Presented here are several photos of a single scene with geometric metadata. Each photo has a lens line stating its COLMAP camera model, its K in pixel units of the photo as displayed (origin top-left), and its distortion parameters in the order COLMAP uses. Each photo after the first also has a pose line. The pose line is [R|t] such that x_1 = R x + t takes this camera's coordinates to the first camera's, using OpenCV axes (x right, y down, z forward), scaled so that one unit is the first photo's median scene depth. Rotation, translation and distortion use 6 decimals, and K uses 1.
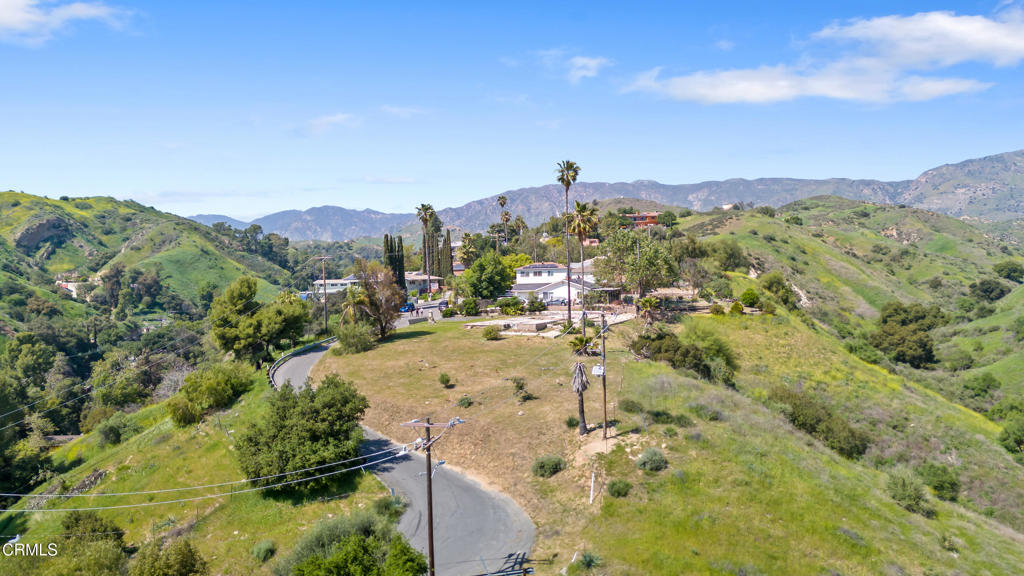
lens RADIAL K [[751.9, 0, 516.5], [0, 751.9, 288.4], [0, 0, 1]] dist [0.083135, -0.077780]
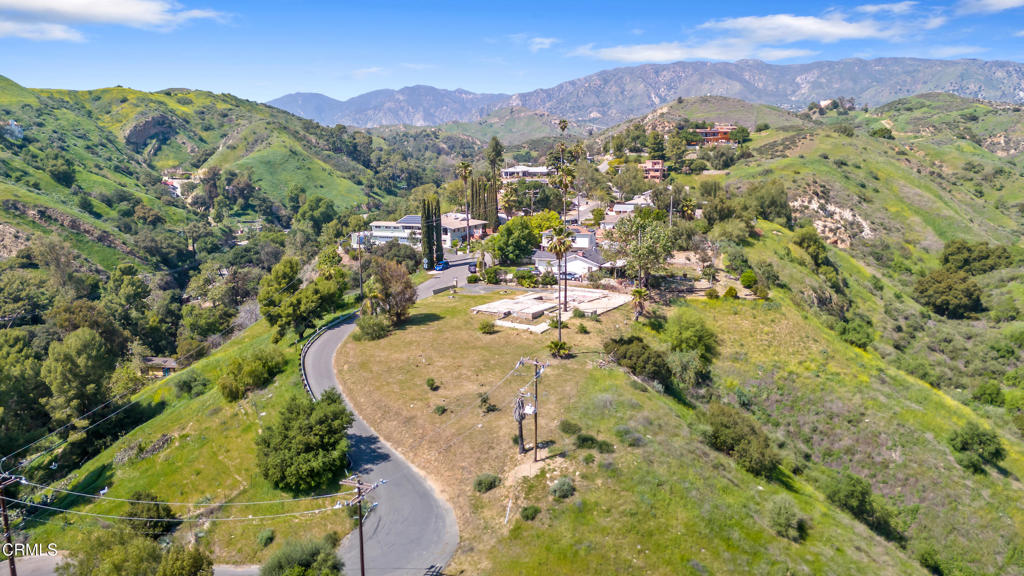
lens RADIAL K [[751.9, 0, 516.5], [0, 751.9, 288.4], [0, 0, 1]] dist [0.083135, -0.077780]
pose [[0.992500, 0.039290, -0.115761, 0.092490], [-0.020923, 0.987568, 0.155794, -0.115909], [0.120443, -0.152204, 0.980983, -0.075393]]
